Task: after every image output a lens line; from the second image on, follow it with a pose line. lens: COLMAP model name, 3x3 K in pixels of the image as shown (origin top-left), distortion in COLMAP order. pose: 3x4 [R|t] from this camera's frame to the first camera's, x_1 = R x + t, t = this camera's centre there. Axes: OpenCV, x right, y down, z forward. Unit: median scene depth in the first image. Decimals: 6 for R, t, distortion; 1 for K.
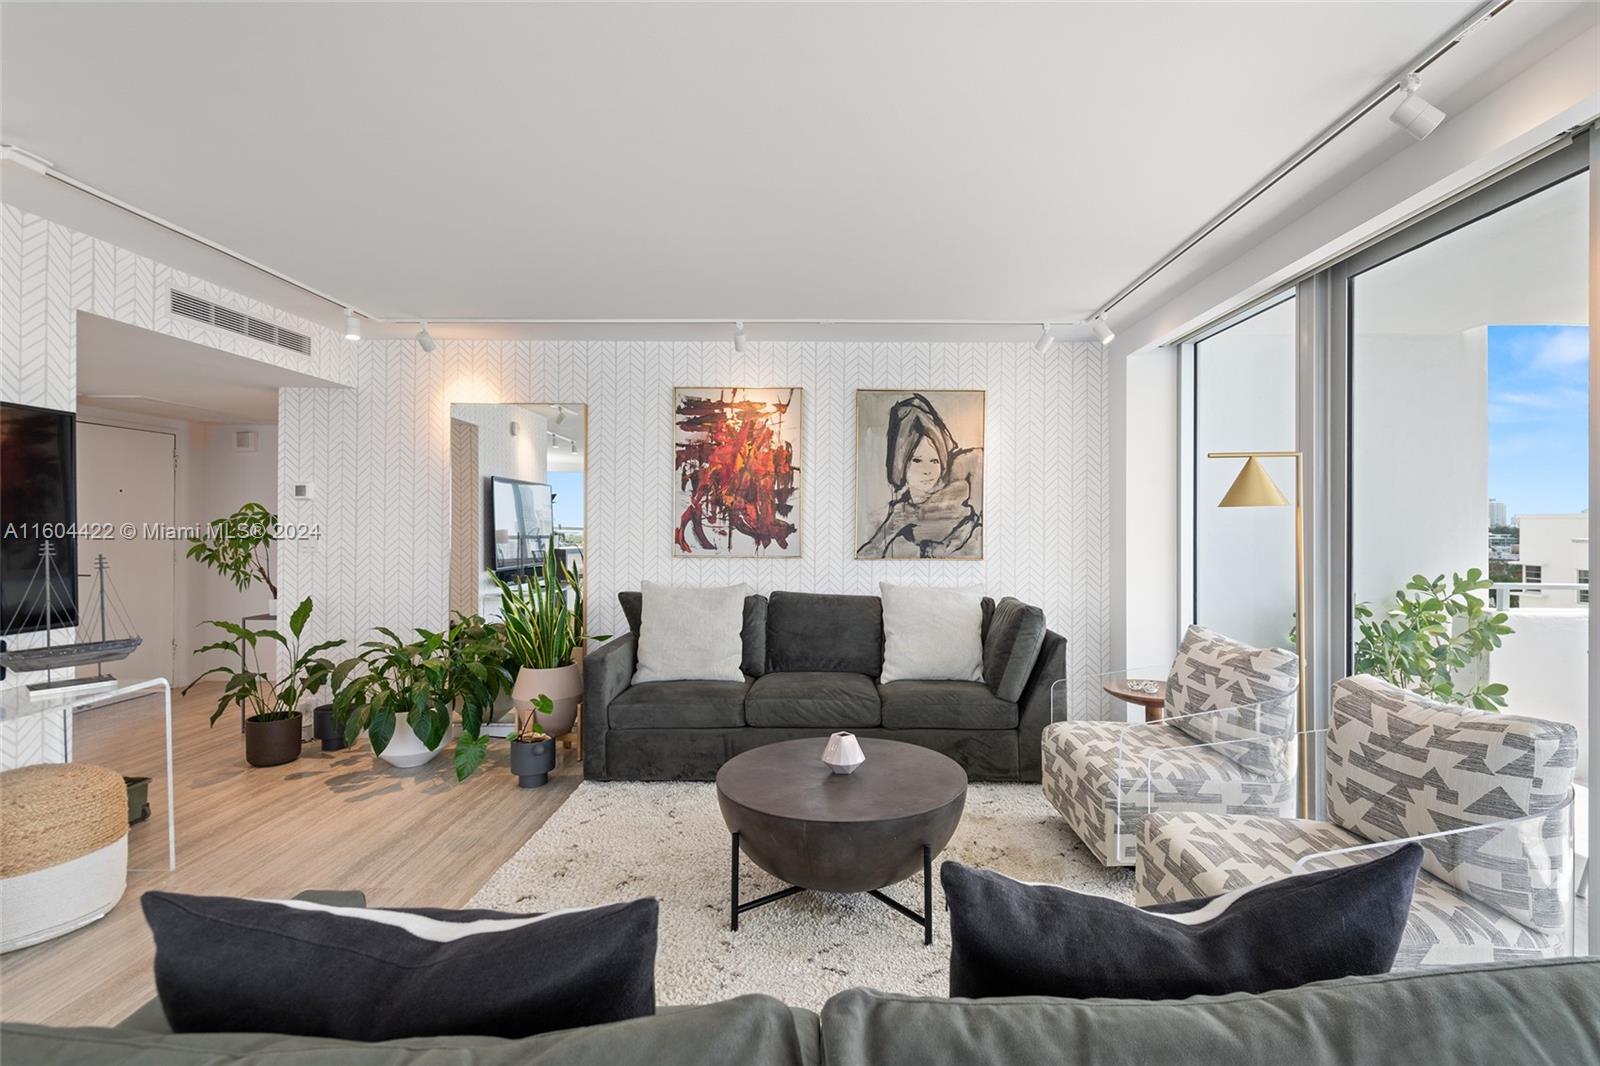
lens RADIAL K [[748.1, 0, 828.1], [0, 748.1, 520.5], [0, 0, 1]] dist [0.014844, -0.011590]
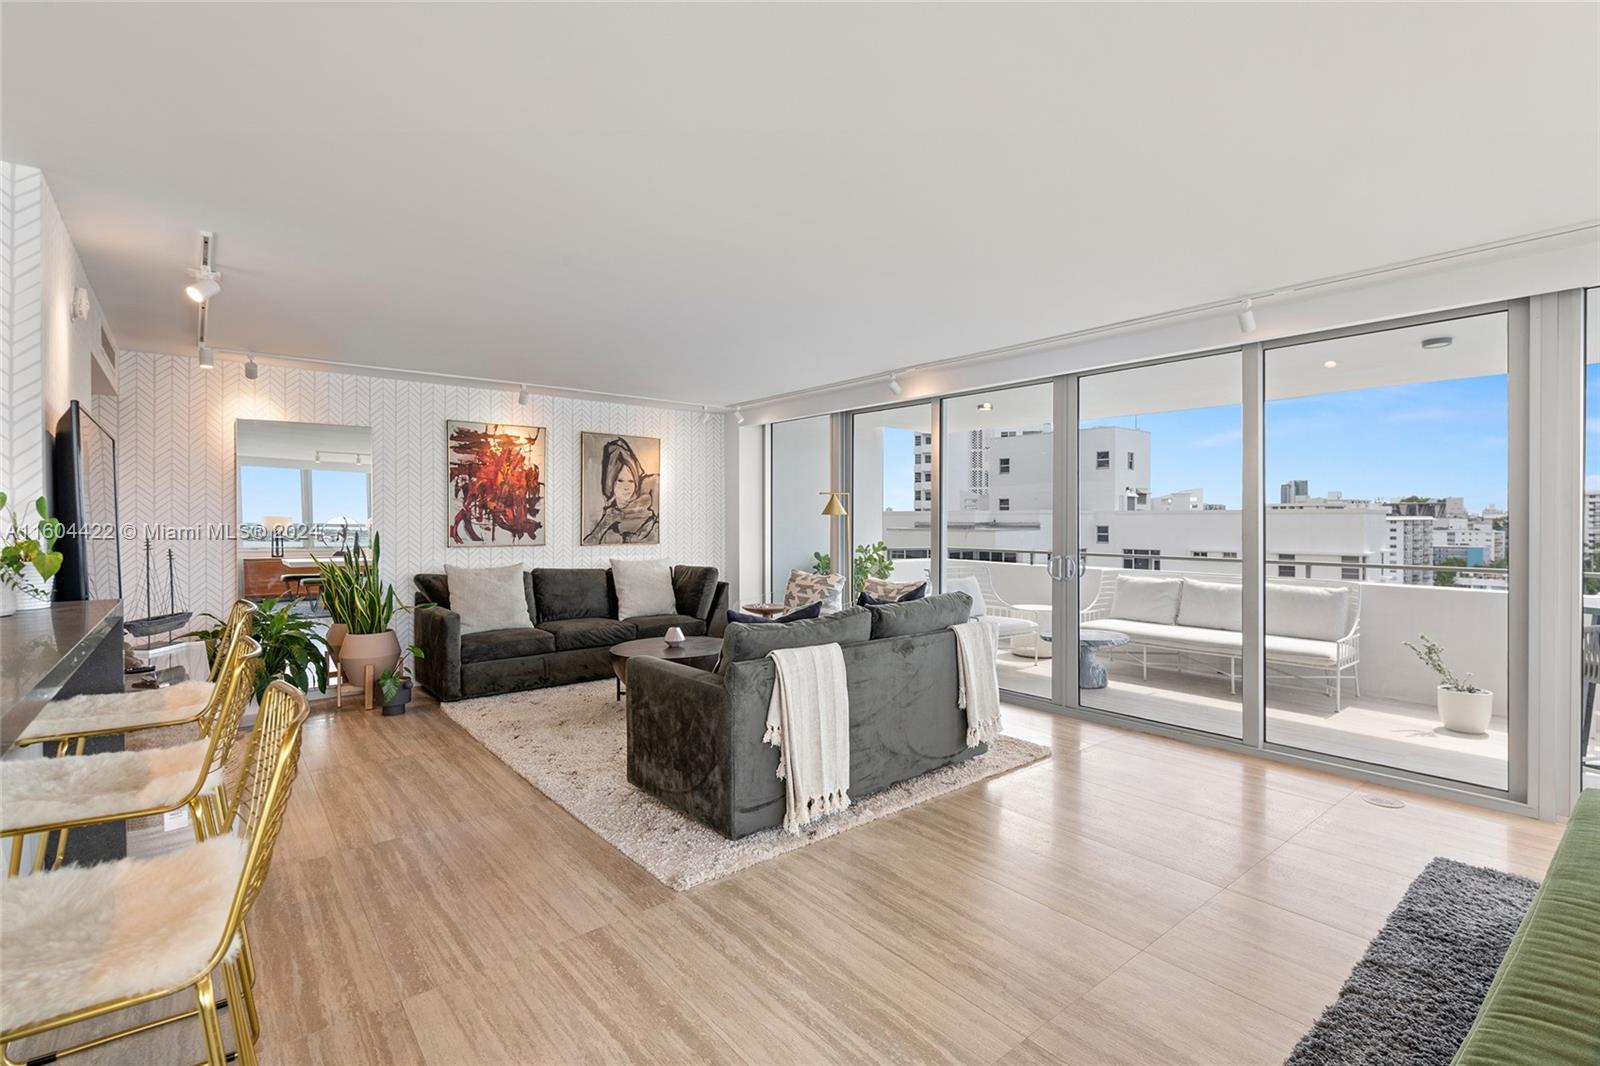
lens RADIAL K [[736.9, 0, 828.8], [0, 736.9, 522.5], [0, 0, 1]] dist [0.013366, -0.009202]
pose [[0.760065, -0.005921, 0.649820, -0.547399], [-0.000527, 0.999953, 0.009728, -0.008738], [-0.649846, -0.007736, 0.760026, -0.442954]]
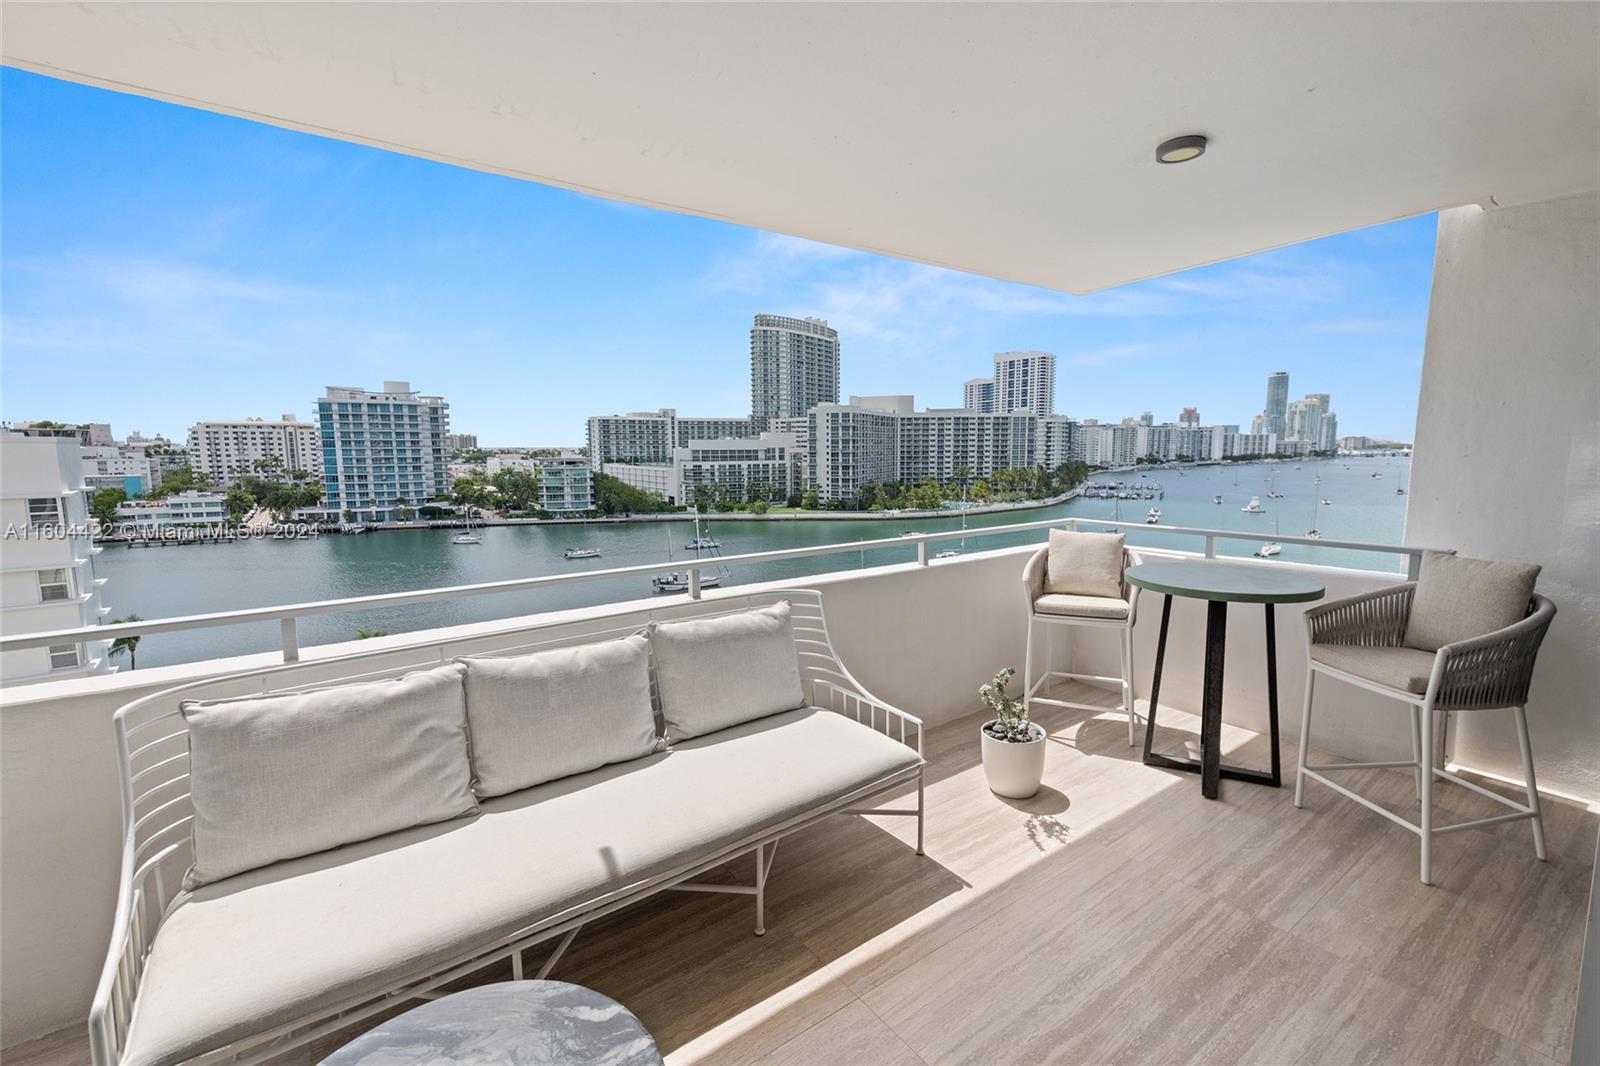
lens RADIAL K [[694.2, 0, 826.8], [0, 694.2, 532.1], [0, 0, 1]] dist [0.014218, -0.006189]
pose [[-0.600193, -0.100138, 0.793562, 0.441215], [-0.002661, 0.992377, 0.123213, -0.028143], [-0.799851, 0.071839, -0.595884, 0.298661]]
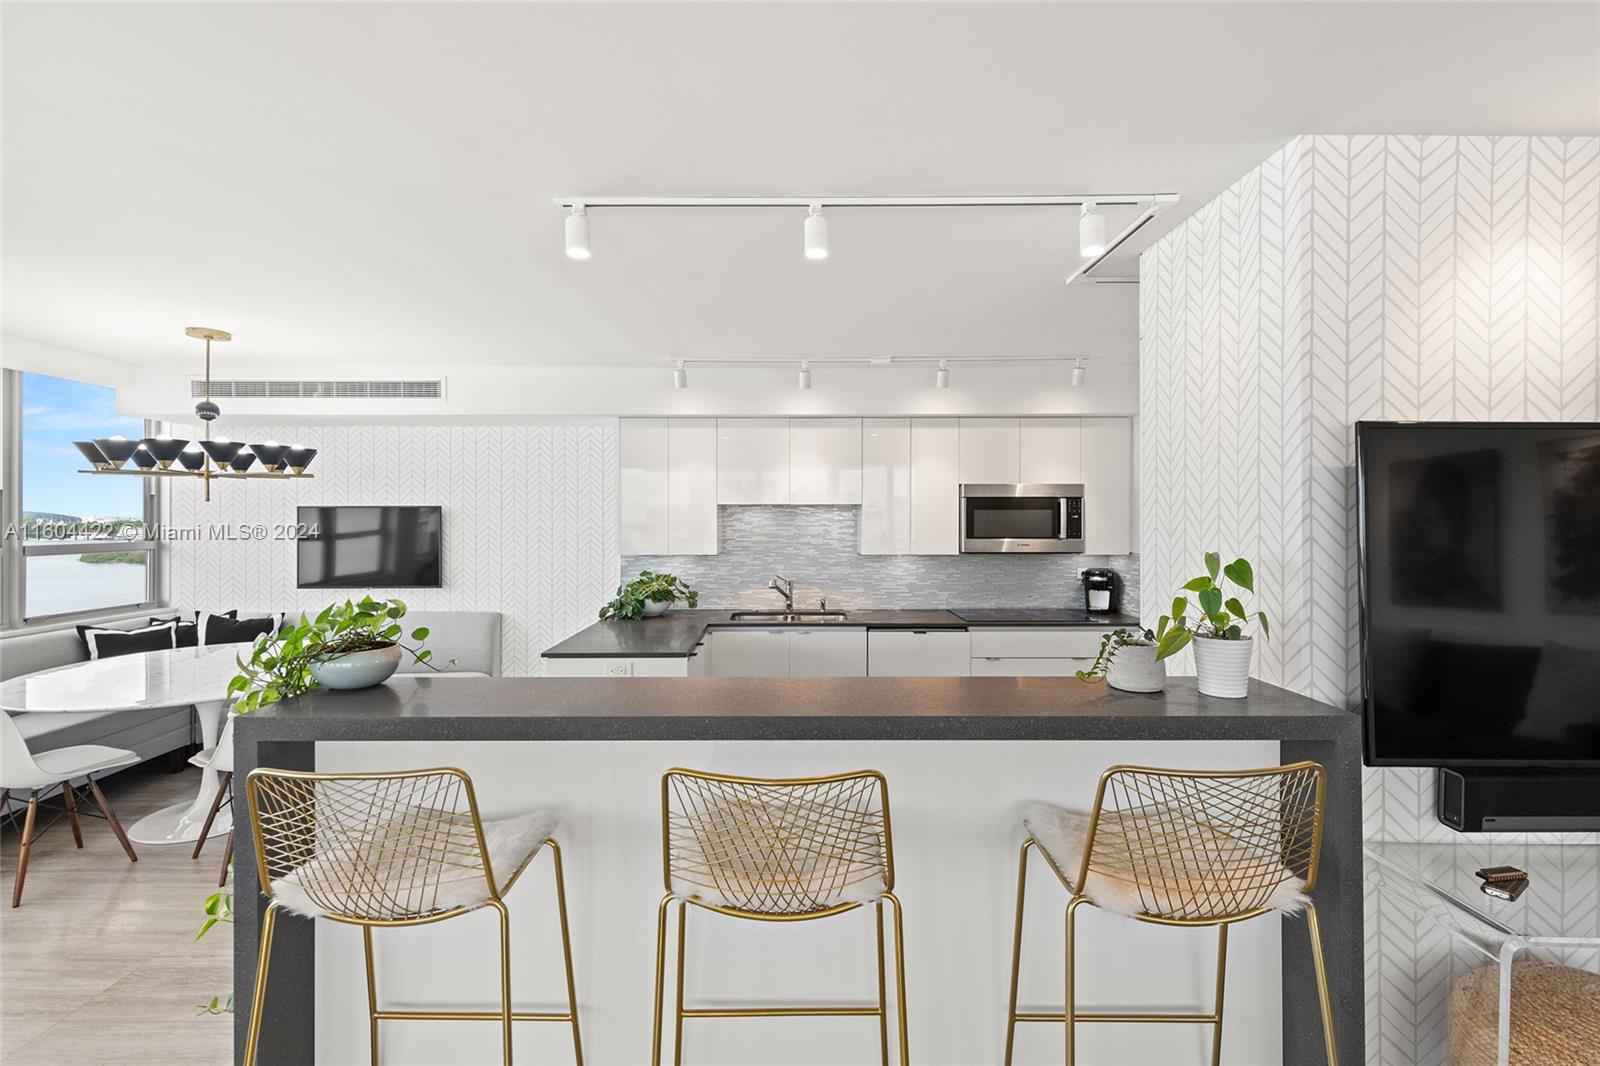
lens RADIAL K [[689.8, 0, 804.0], [0, 689.8, 512.1], [0, 0, 1]] dist [0.000773, -0.000067]
pose [[0.017561, -0.008520, -0.999810, -0.273042], [0.004712, 0.999953, -0.008438, -0.043607], [0.999835, -0.004563, 0.017600, 0.018496]]
